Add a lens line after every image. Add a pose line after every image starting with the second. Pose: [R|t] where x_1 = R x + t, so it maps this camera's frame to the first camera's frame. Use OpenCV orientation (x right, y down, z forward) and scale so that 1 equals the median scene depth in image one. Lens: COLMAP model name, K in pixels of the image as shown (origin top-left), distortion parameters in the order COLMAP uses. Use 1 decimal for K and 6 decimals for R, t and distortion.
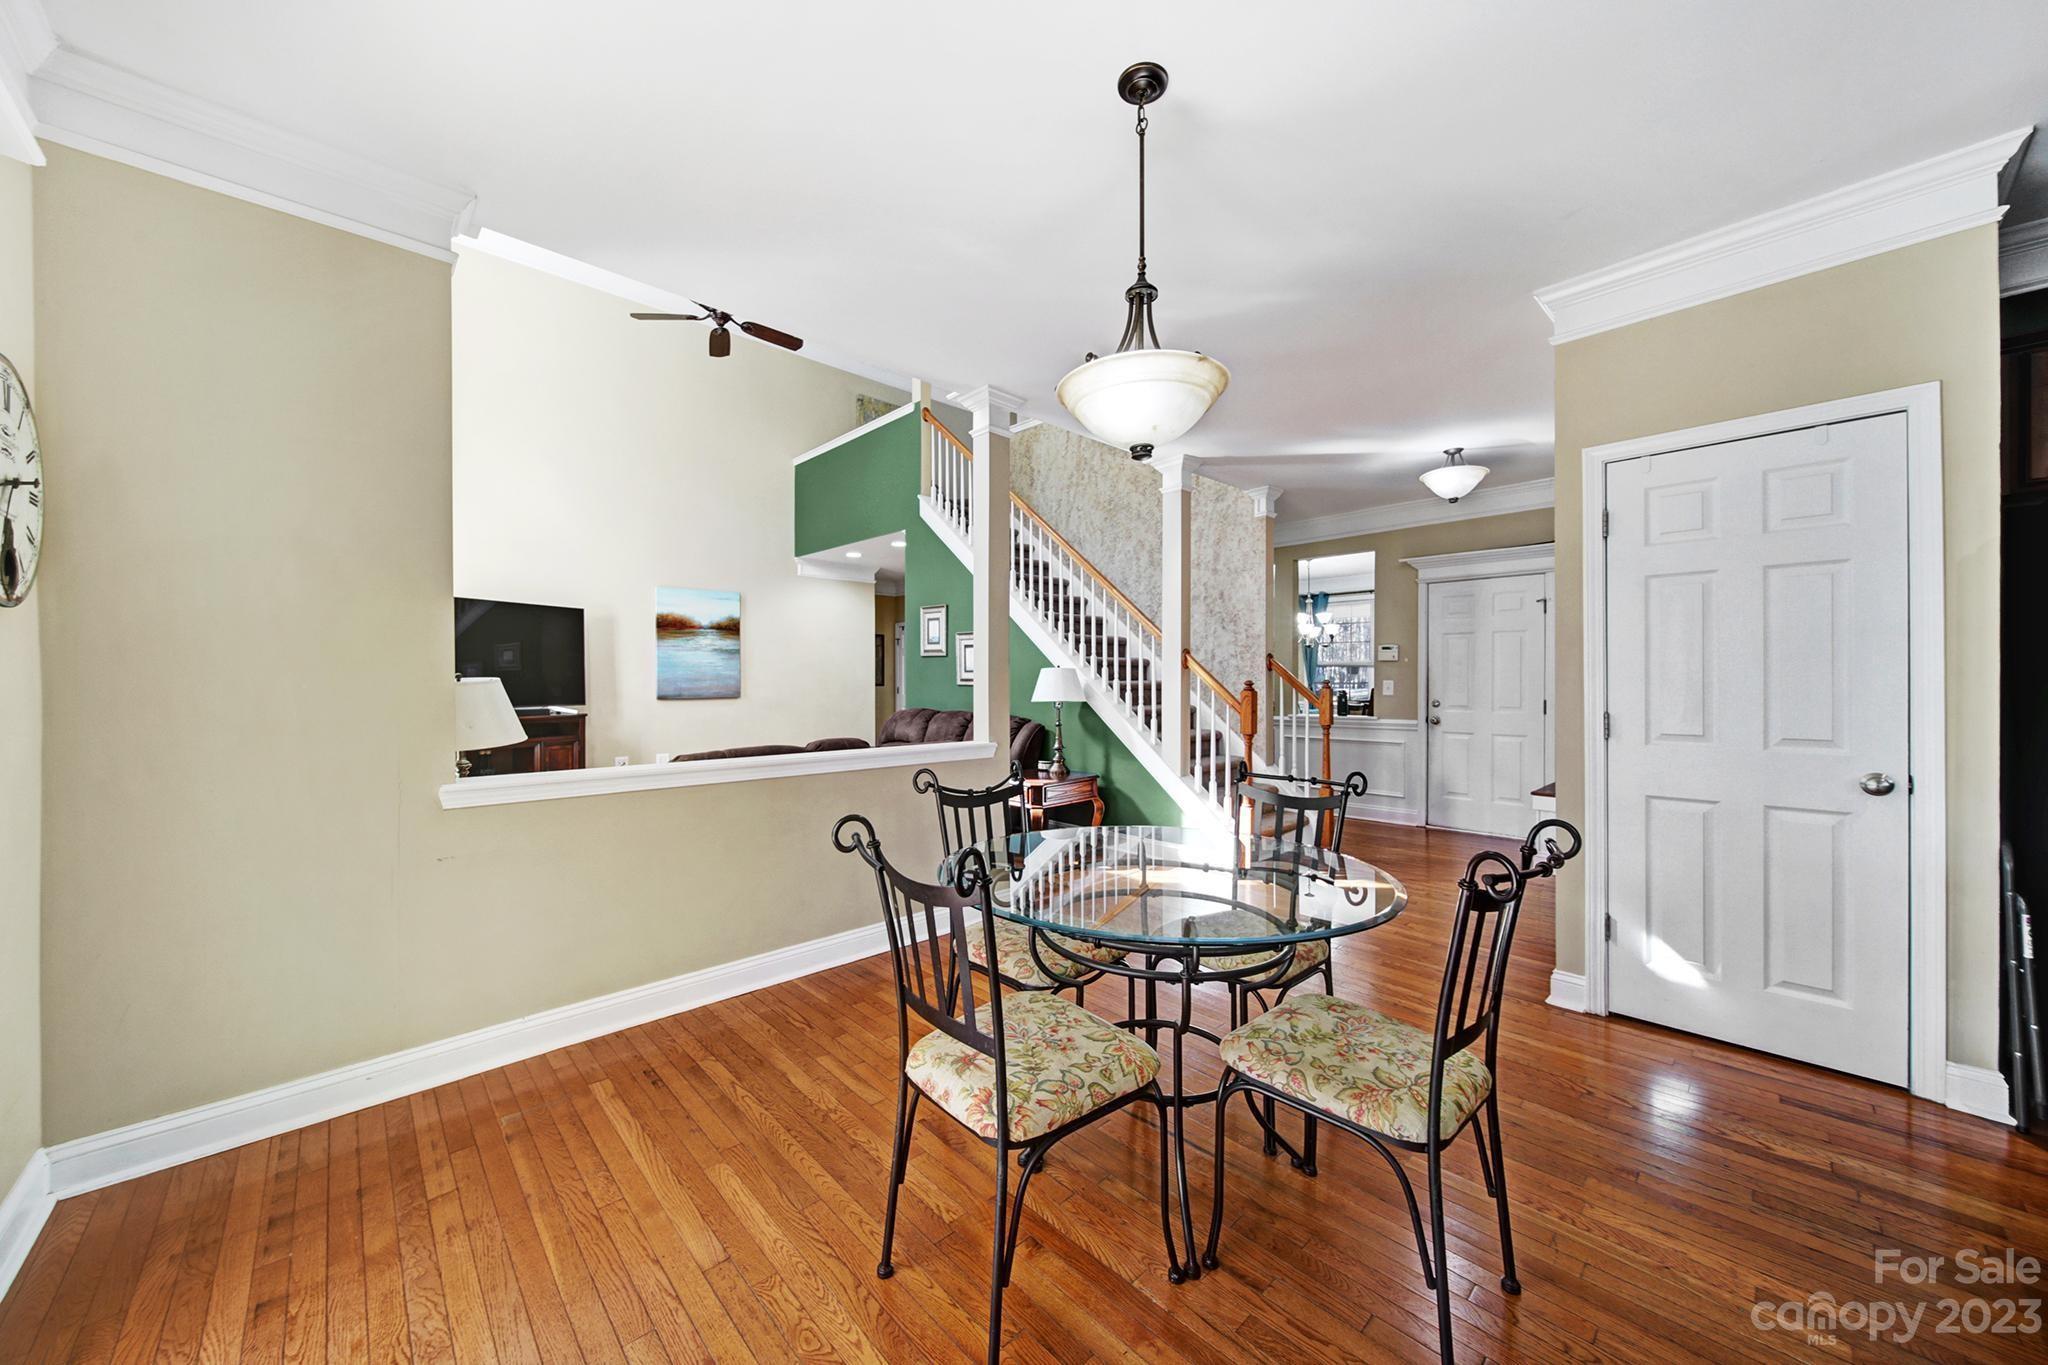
lens RADIAL K [[725.3, 0, 1020.5], [0, 725.3, 681.6], [0, 0, 1]] dist [0.002374, -0.001100]
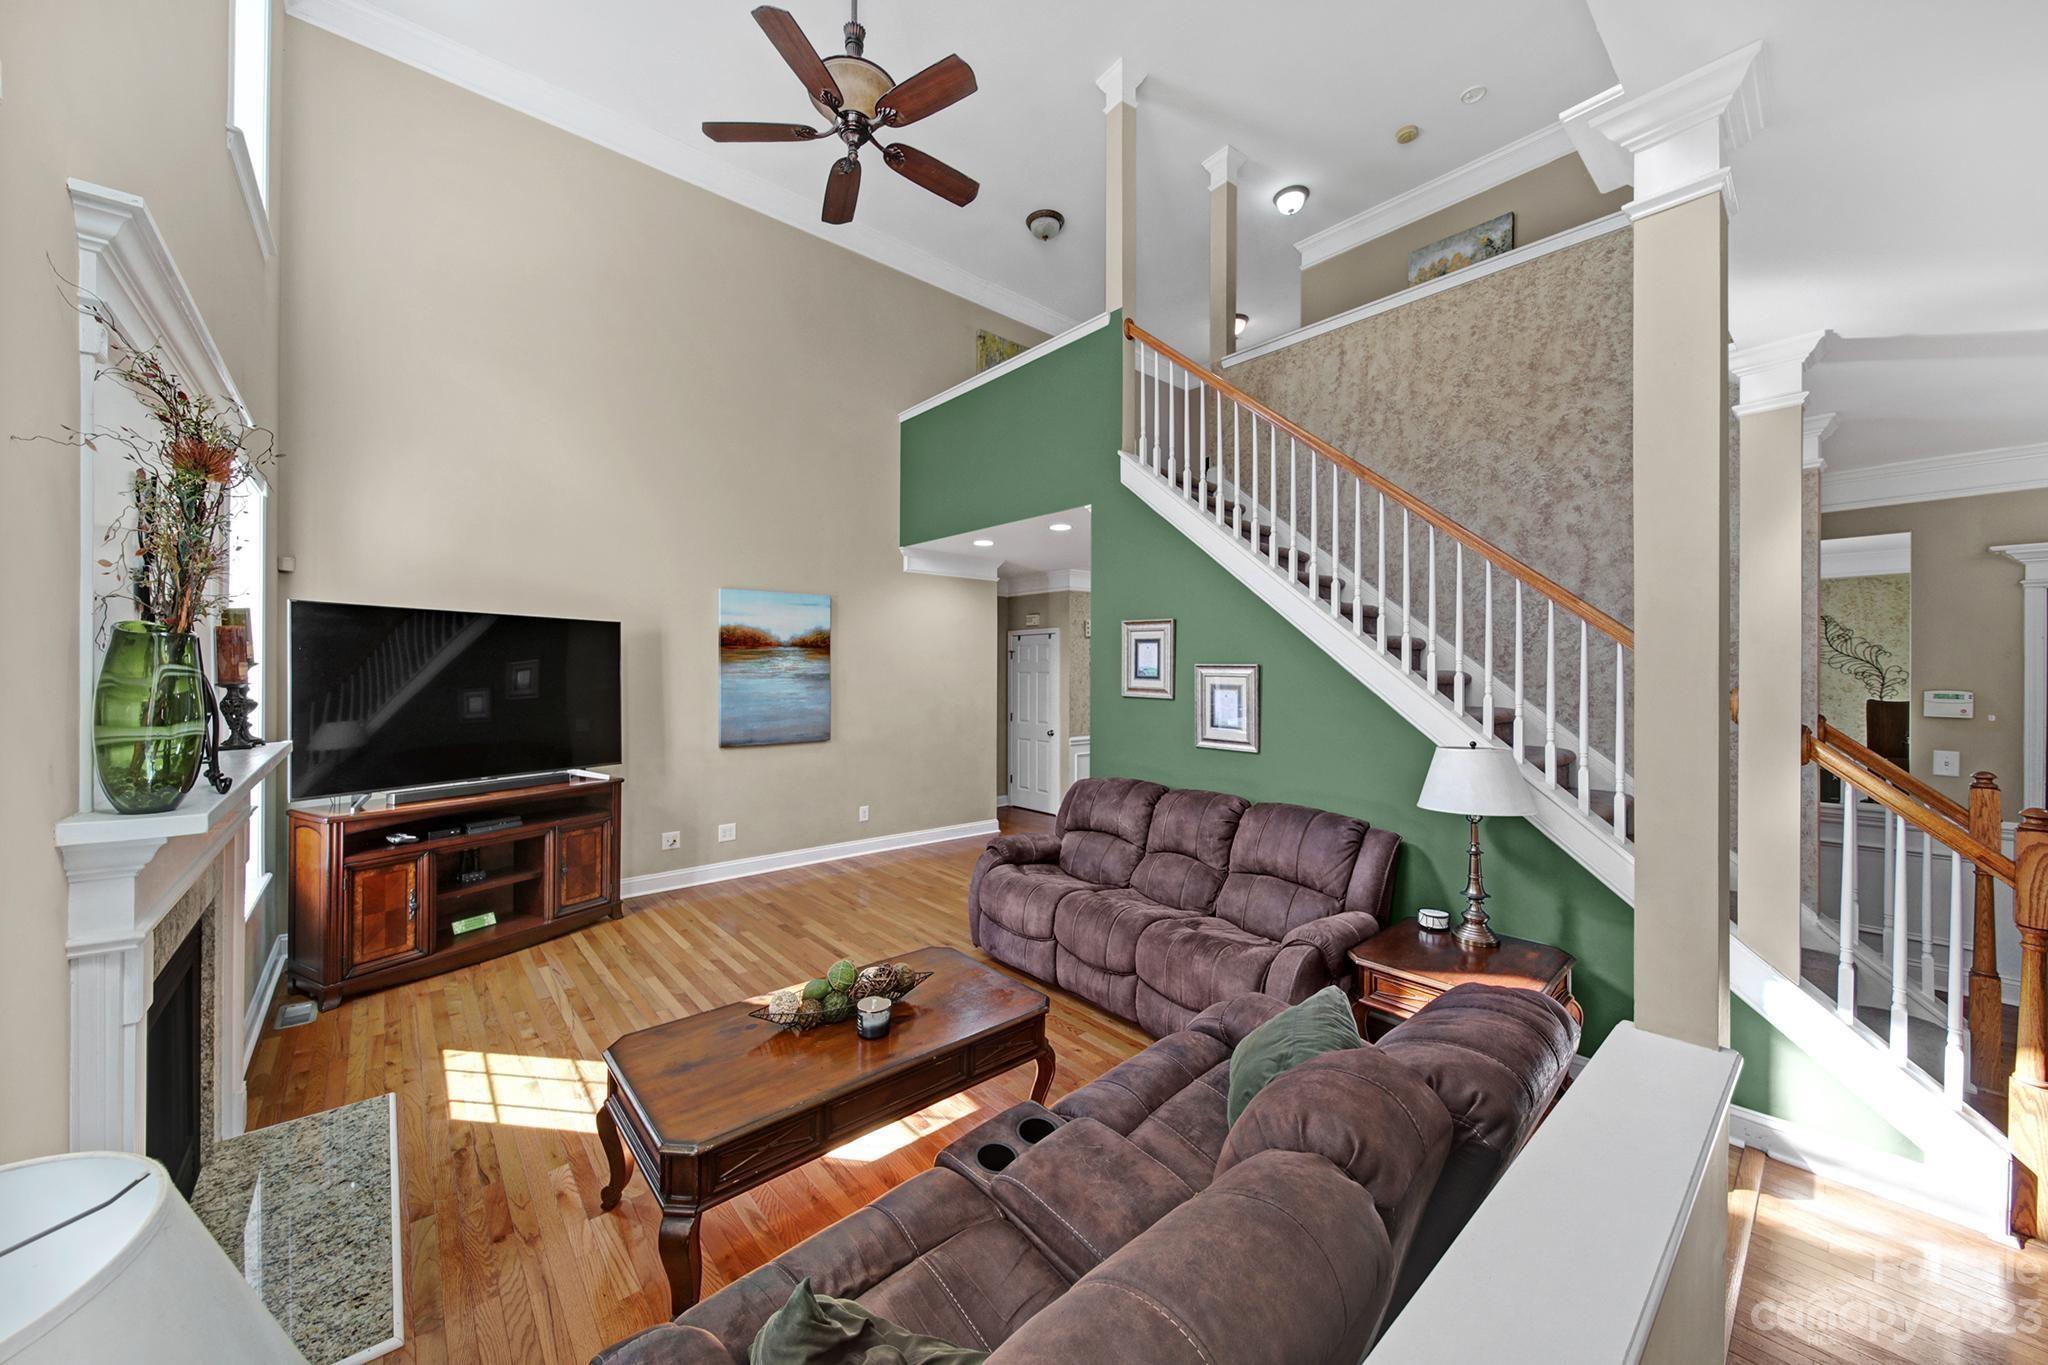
lens RADIAL K [[725.3, 0, 1019.1], [0, 725.3, 671.0], [0, 0, 1]] dist [0.002374, -0.001100]
pose [[0.999261, 0.003772, -0.038263, -0.197768], [-0.003836, 0.999991, -0.001602, -0.054278], [0.038257, 0.001747, 0.999266, 0.328063]]
